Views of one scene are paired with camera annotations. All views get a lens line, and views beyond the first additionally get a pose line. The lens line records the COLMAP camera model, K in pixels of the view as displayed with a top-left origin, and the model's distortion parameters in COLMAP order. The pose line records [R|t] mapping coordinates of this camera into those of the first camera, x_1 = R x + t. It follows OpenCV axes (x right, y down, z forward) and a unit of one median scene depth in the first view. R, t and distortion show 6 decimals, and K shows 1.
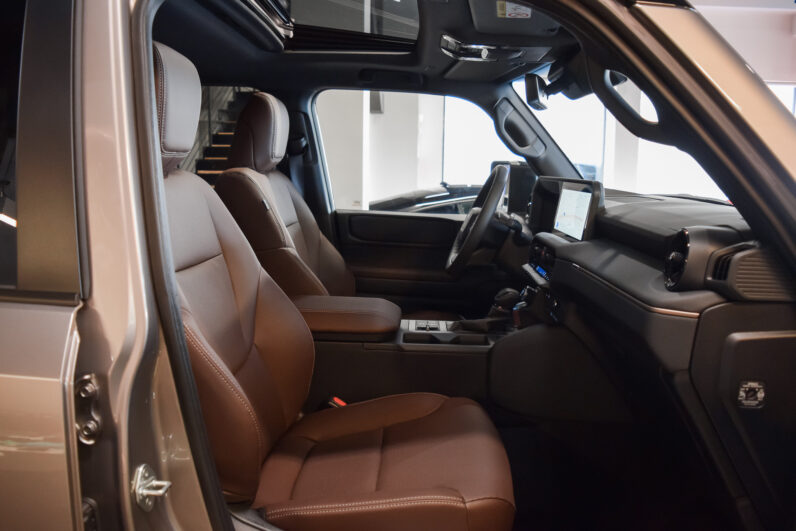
lens RADIAL K [[612.3, 0, 398.1], [0, 612.3, 264.6], [0, 0, 1]] dist [-0.100308, 0.028369]
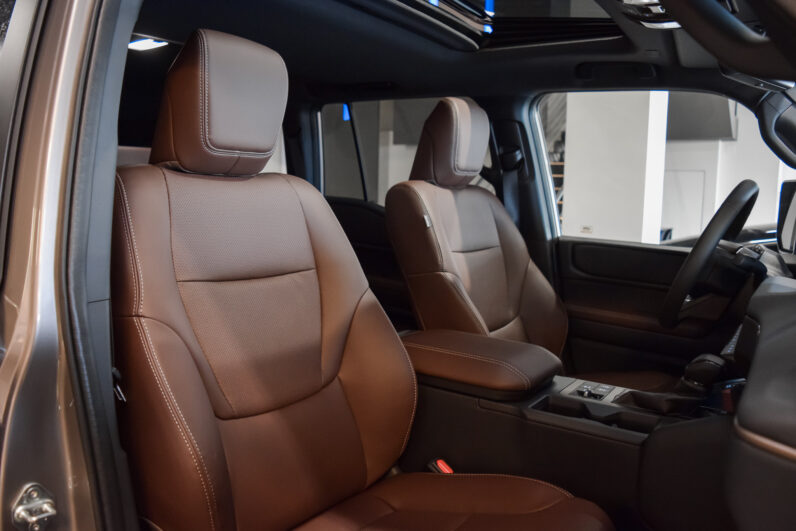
lens RADIAL K [[612.3, 0, 396.8], [0, 612.3, 267.3], [0, 0, 1]] dist [-0.100308, 0.028369]
pose [[0.846164, 0.068355, -0.528521, 0.222051], [-0.094730, 0.995239, -0.022946, -0.008901], [0.524436, 0.069483, 0.848610, 0.246280]]
